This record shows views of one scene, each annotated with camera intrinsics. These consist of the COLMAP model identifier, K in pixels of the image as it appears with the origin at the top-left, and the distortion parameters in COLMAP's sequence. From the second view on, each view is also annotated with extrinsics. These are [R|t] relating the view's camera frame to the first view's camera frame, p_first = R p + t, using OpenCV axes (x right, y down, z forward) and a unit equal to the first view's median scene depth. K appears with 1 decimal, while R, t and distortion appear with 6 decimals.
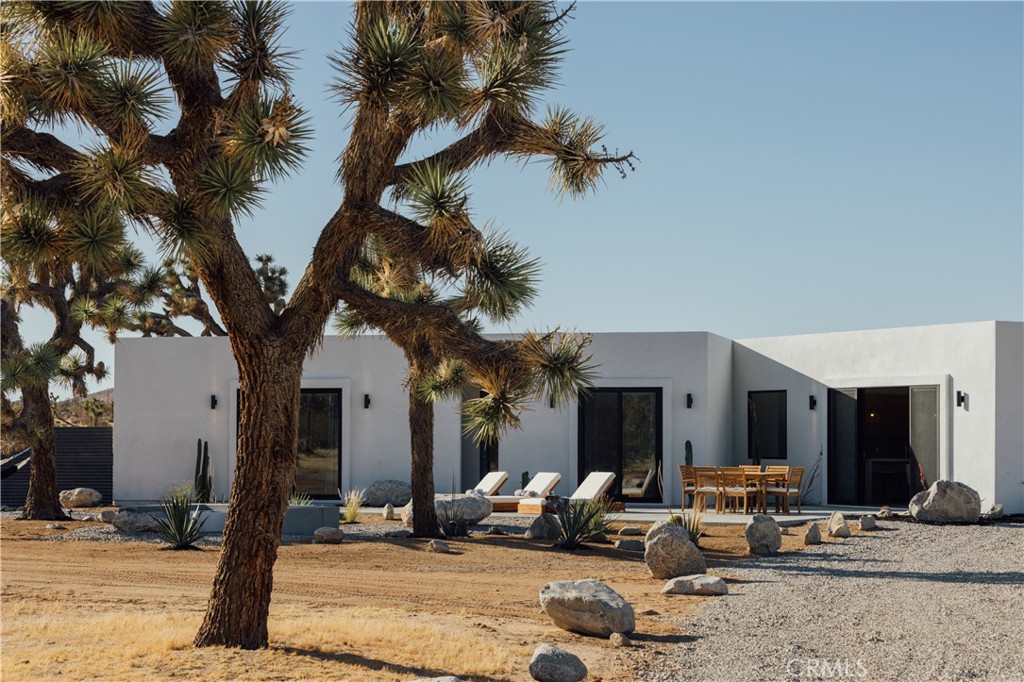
lens RADIAL K [[2089.8, 0, 512.0], [0, 2089.8, 341.0], [0, 0, 1]] dist [0.096986, 0.092075]
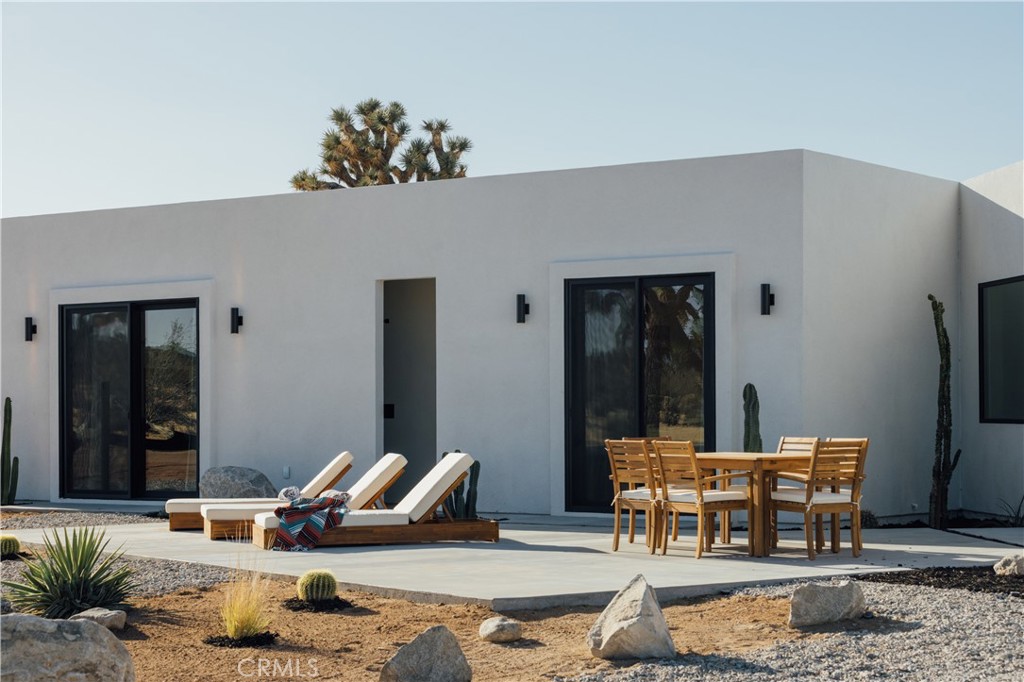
lens RADIAL K [[2089.8, 0, 512.0], [0, 2089.8, 341.0], [0, 0, 1]] dist [0.096986, 0.092075]
pose [[0.931235, -0.020091, -0.363865, 0.224196], [0.025385, 0.999630, 0.009772, 0.035456], [0.363534, -0.018337, 0.931400, 0.602064]]
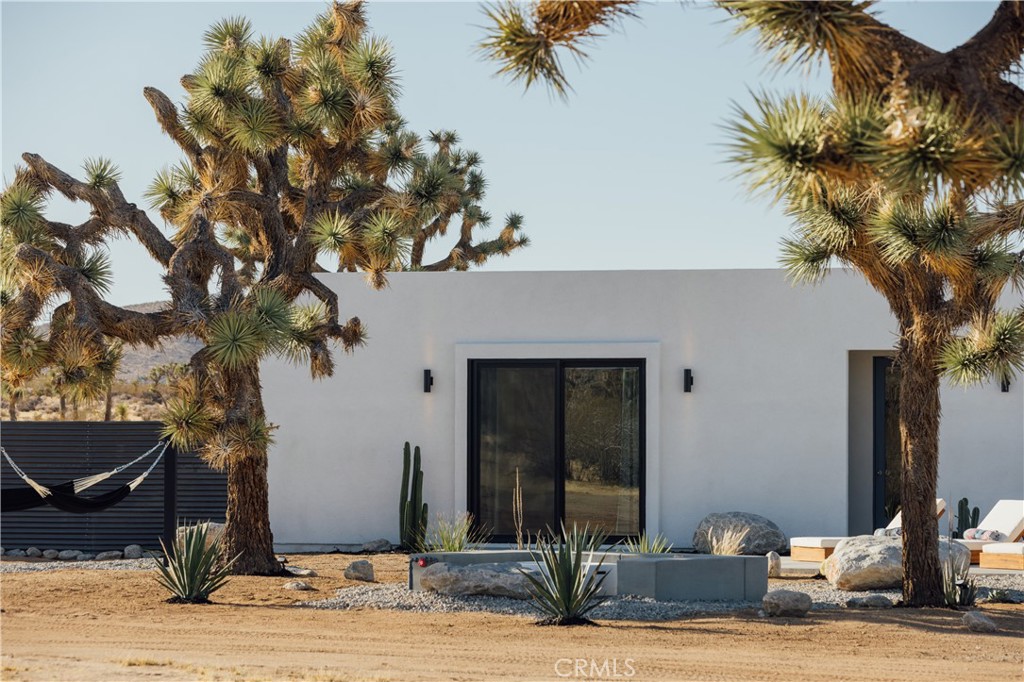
lens RADIAL K [[3628.8, 0, 512.0], [0, 3628.8, 341.0], [0, 0, 1]] dist [-0.131923, -1.366277]
pose [[0.999336, 0.001723, -0.036404, -0.094780], [-0.000985, 0.999794, 0.020259, -0.003962], [0.036432, -0.020209, 0.999132, -0.044951]]
